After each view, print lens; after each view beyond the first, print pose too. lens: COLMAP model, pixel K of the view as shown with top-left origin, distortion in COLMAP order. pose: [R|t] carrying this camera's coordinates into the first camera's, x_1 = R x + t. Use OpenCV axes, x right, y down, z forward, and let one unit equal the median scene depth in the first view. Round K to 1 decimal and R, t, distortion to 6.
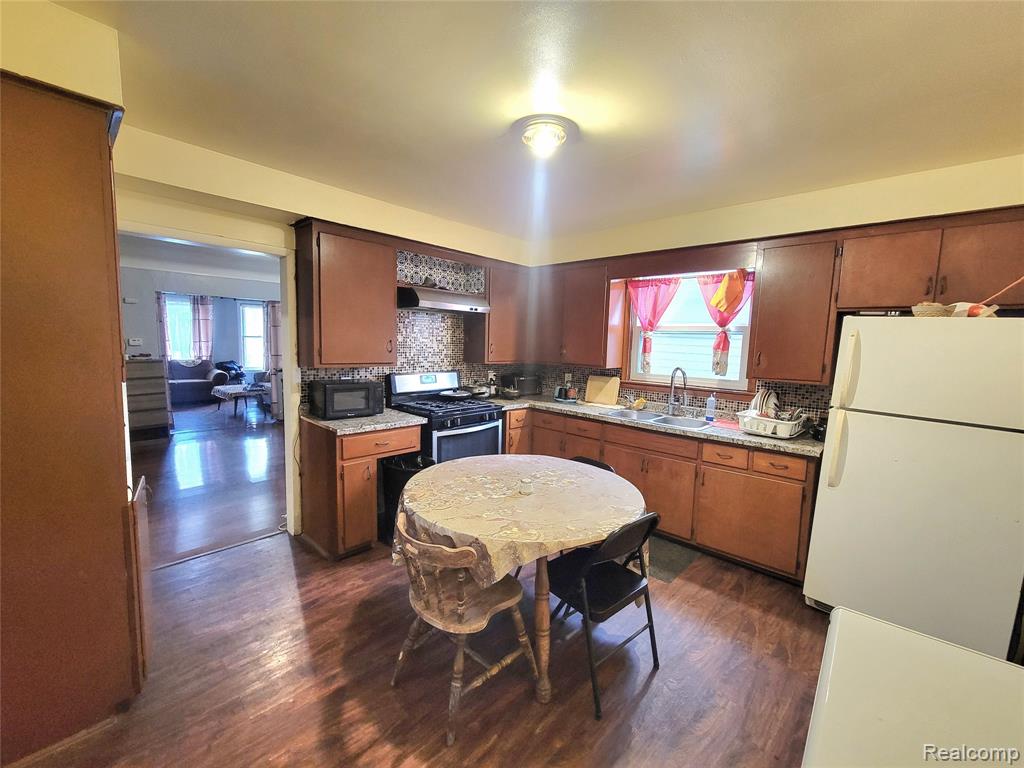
lens RADIAL K [[417.0, 0, 507.4], [0, 417.0, 384.5], [0, 0, 1]] dist [0.004074, -0.000414]
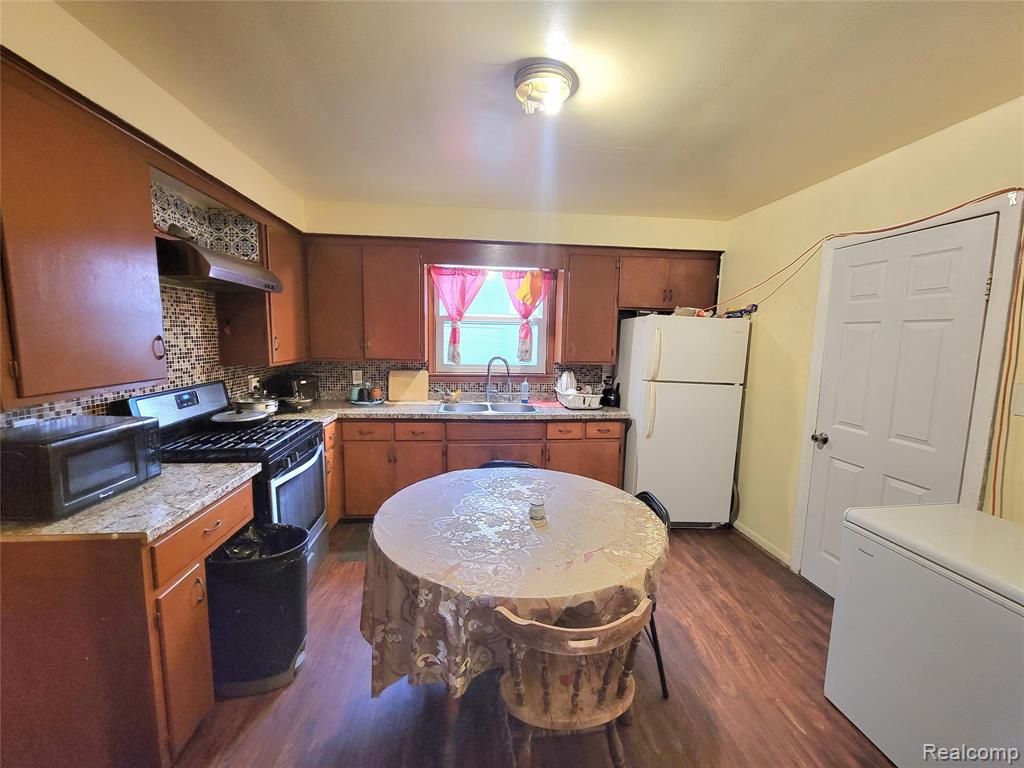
lens RADIAL K [[417.0, 0, 510.9], [0, 417.0, 385.5], [0, 0, 1]] dist [0.004074, -0.000414]
pose [[0.655785, -0.108503, 0.747110, -0.366220], [0.077619, 0.994064, 0.076238, -0.047285], [-0.750947, 0.007994, 0.660314, 0.288402]]
